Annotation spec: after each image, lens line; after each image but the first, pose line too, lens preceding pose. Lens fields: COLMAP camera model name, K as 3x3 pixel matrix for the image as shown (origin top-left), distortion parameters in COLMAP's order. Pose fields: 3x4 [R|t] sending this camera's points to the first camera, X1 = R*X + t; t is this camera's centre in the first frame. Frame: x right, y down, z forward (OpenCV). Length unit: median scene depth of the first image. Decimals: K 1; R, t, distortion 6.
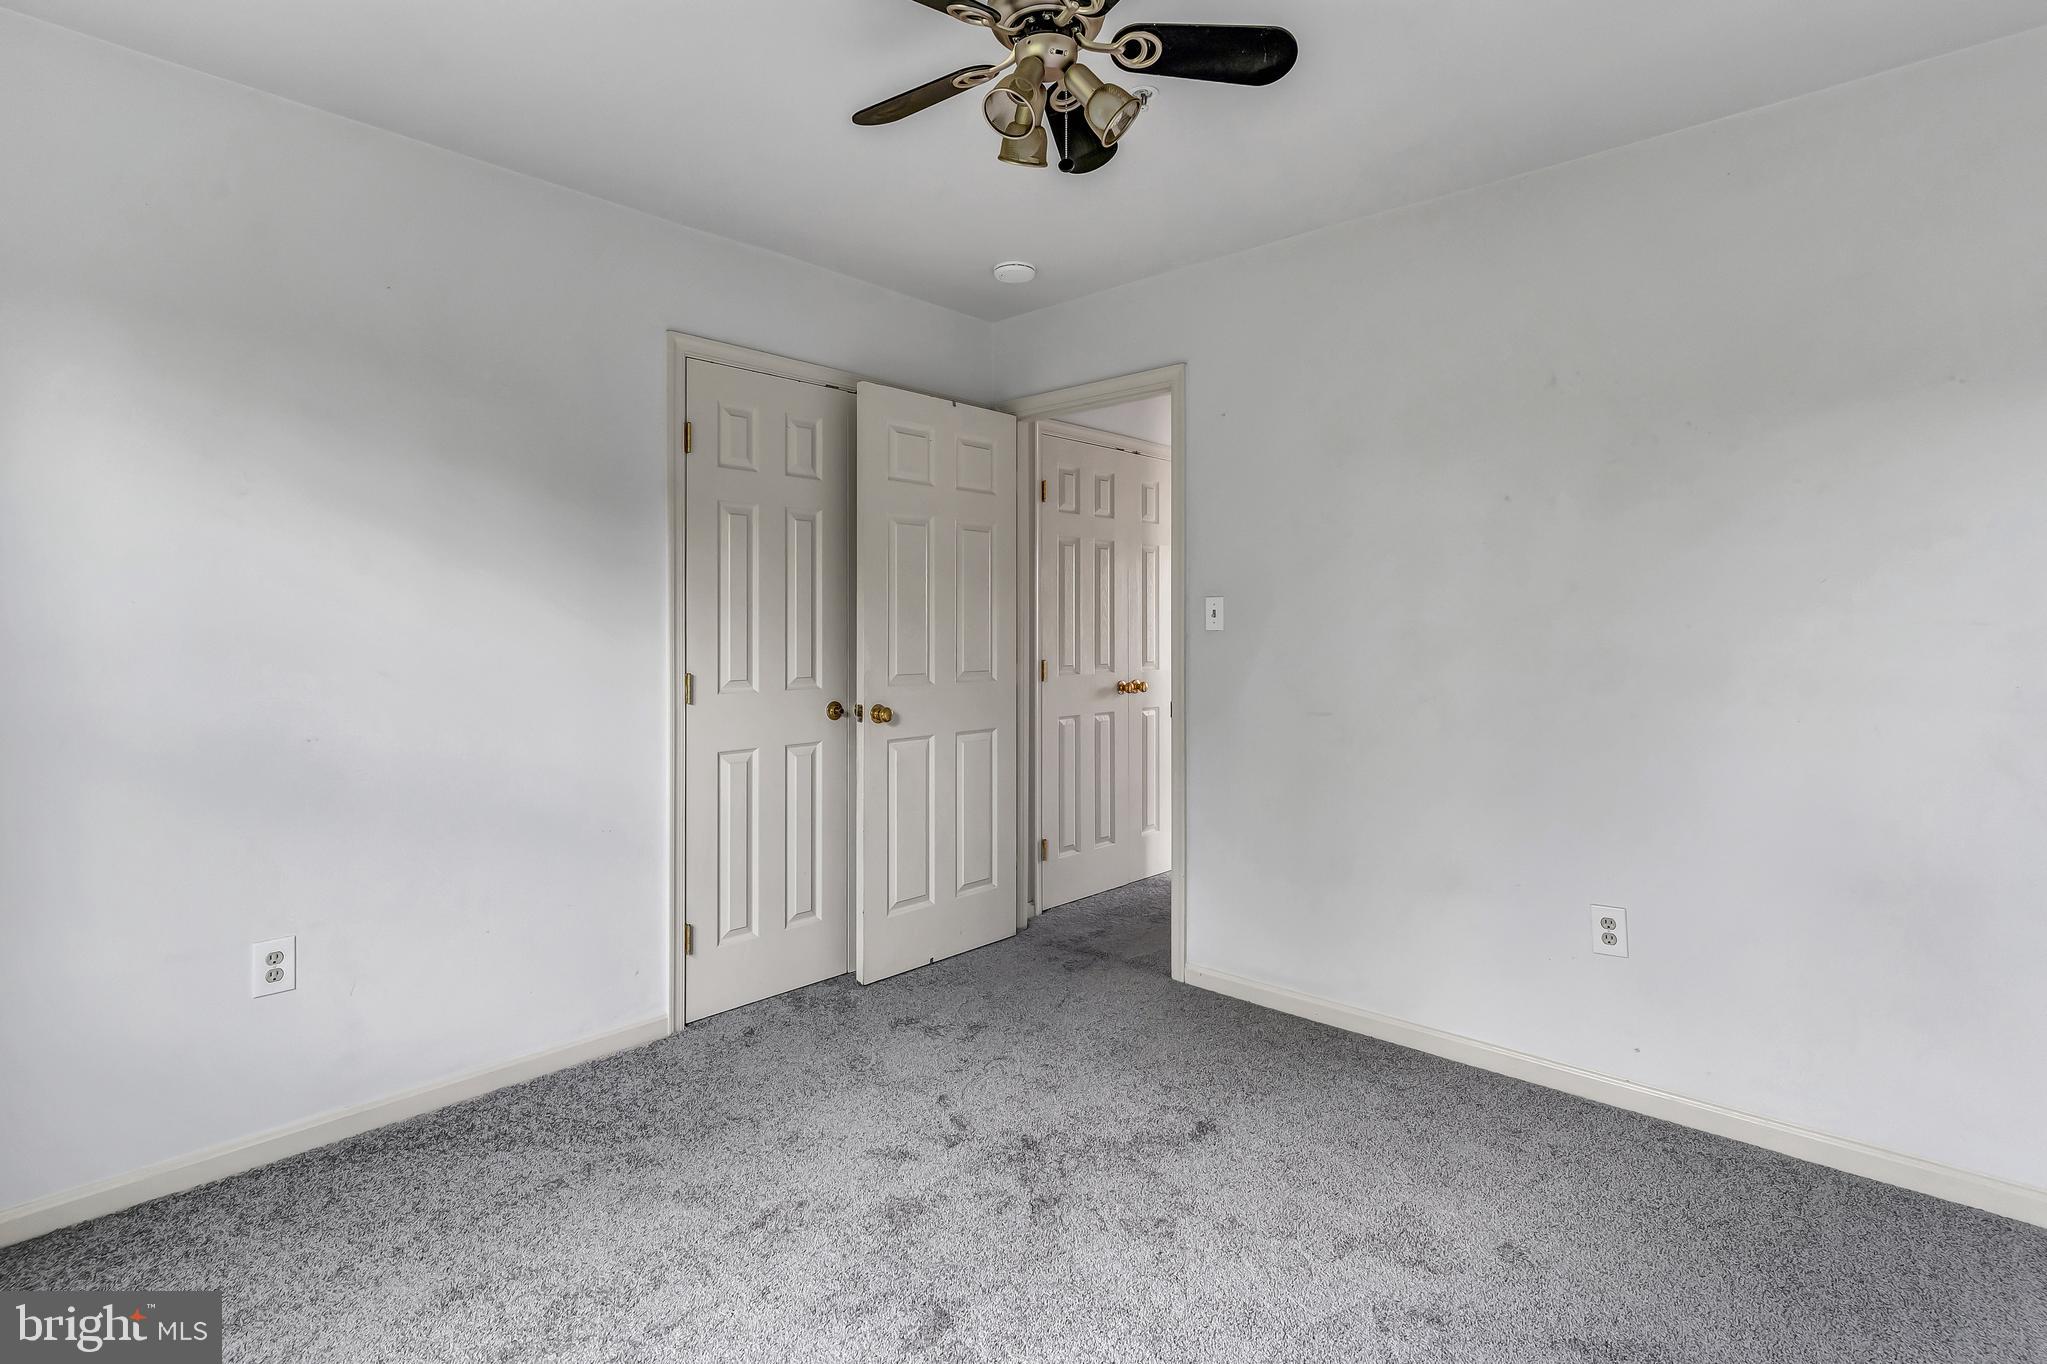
lens RADIAL K [[1018.4, 0, 1017.6], [0, 1018.4, 623.0], [0, 0, 1]] dist [0.006439, -0.001795]
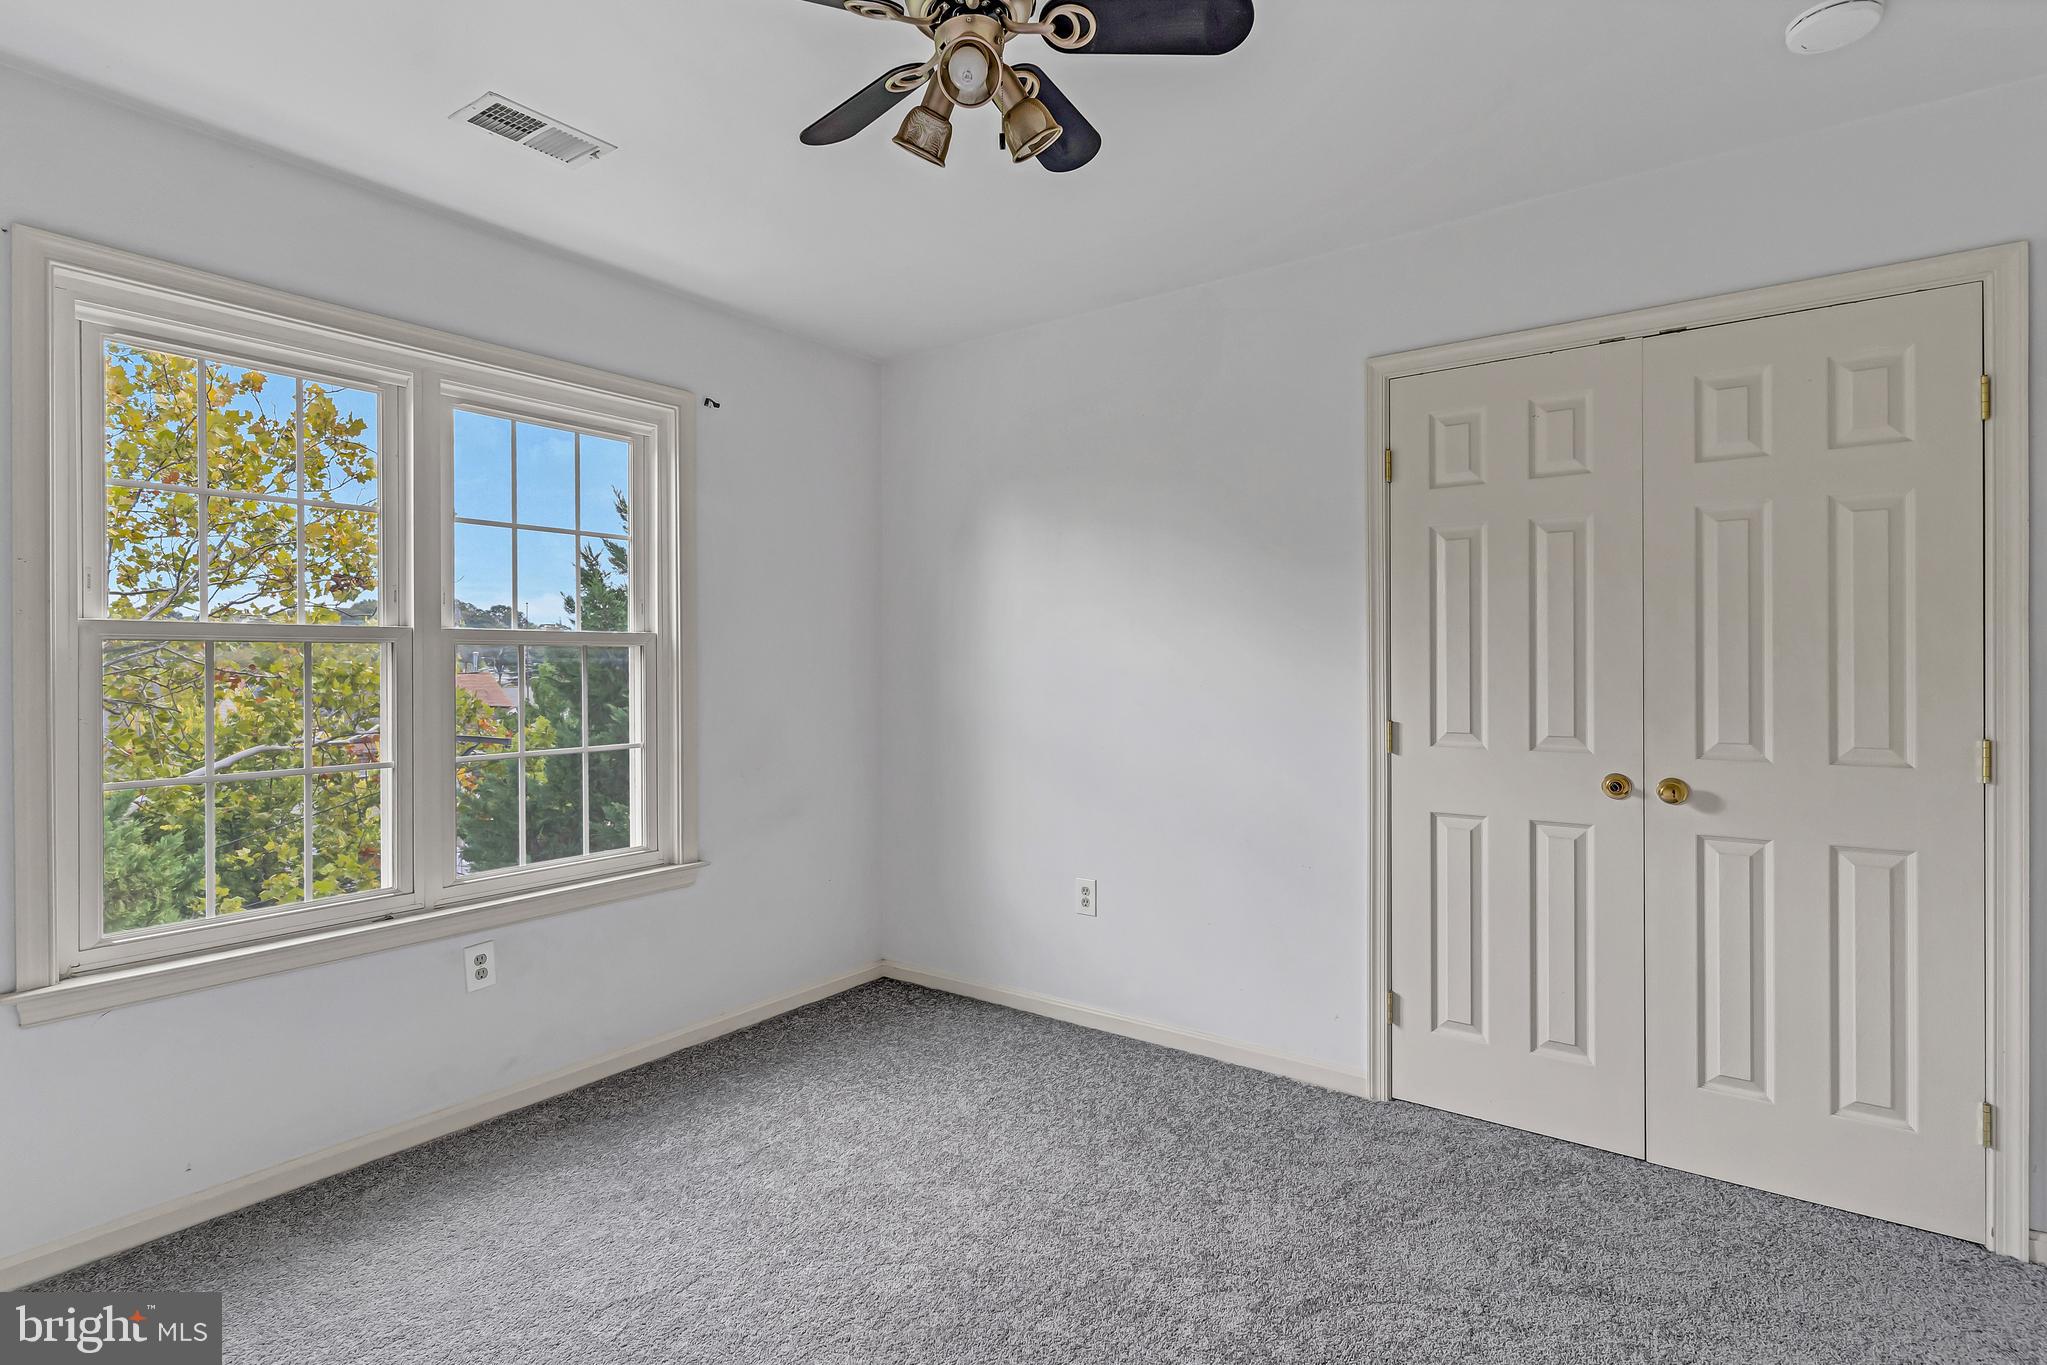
lens RADIAL K [[1018.4, 0, 1034.4], [0, 1018.4, 677.5], [0, 0, 1]] dist [0.006439, -0.001795]
pose [[0.103335, 0.008910, -0.994607, 0.566950], [0.003899, 0.999949, 0.009363, 0.000132], [0.994639, -0.004845, 0.103295, 0.584241]]
